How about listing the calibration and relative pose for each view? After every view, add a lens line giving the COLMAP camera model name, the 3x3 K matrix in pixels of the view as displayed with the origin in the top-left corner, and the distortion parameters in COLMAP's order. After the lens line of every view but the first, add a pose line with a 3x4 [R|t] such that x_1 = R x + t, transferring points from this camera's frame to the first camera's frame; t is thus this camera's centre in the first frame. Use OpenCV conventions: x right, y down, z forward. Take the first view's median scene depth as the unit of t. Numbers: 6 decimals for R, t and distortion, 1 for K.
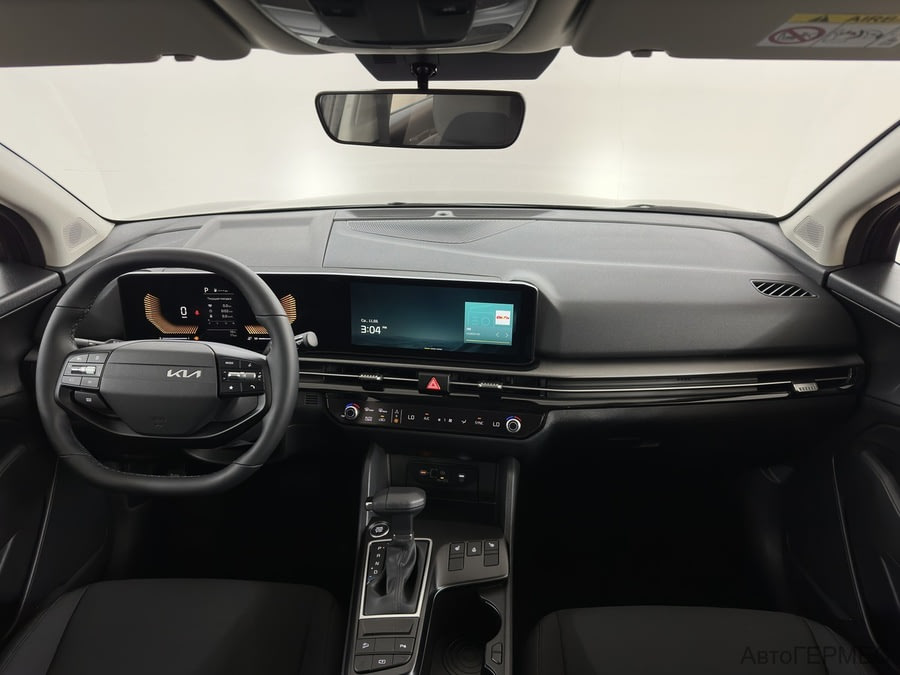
lens RADIAL K [[634.3, 0, 450.0], [0, 634.3, 337.5], [0, 0, 1]] dist [-0.000347, -0.000253]
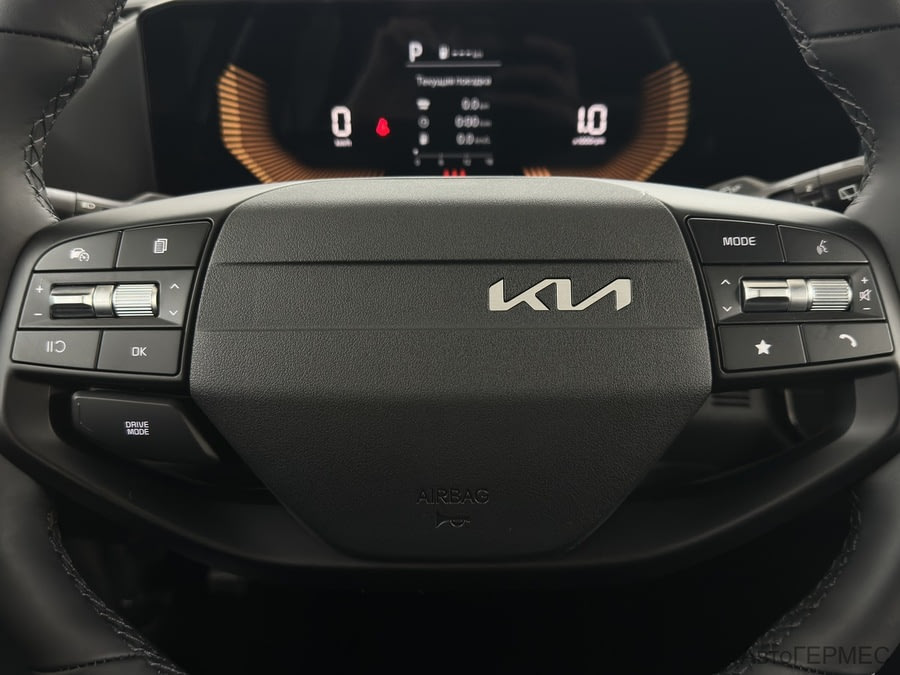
lens RADIAL K [[832.6, 0, 450.0], [0, 832.6, 337.5], [0, 0, 1]] dist [-0.078435, -0.004765]
pose [[0.995394, -0.044359, 0.084985, -0.477058], [0.040685, 0.998181, 0.044490, 0.056202], [-0.086804, -0.040828, 0.995388, 0.688268]]
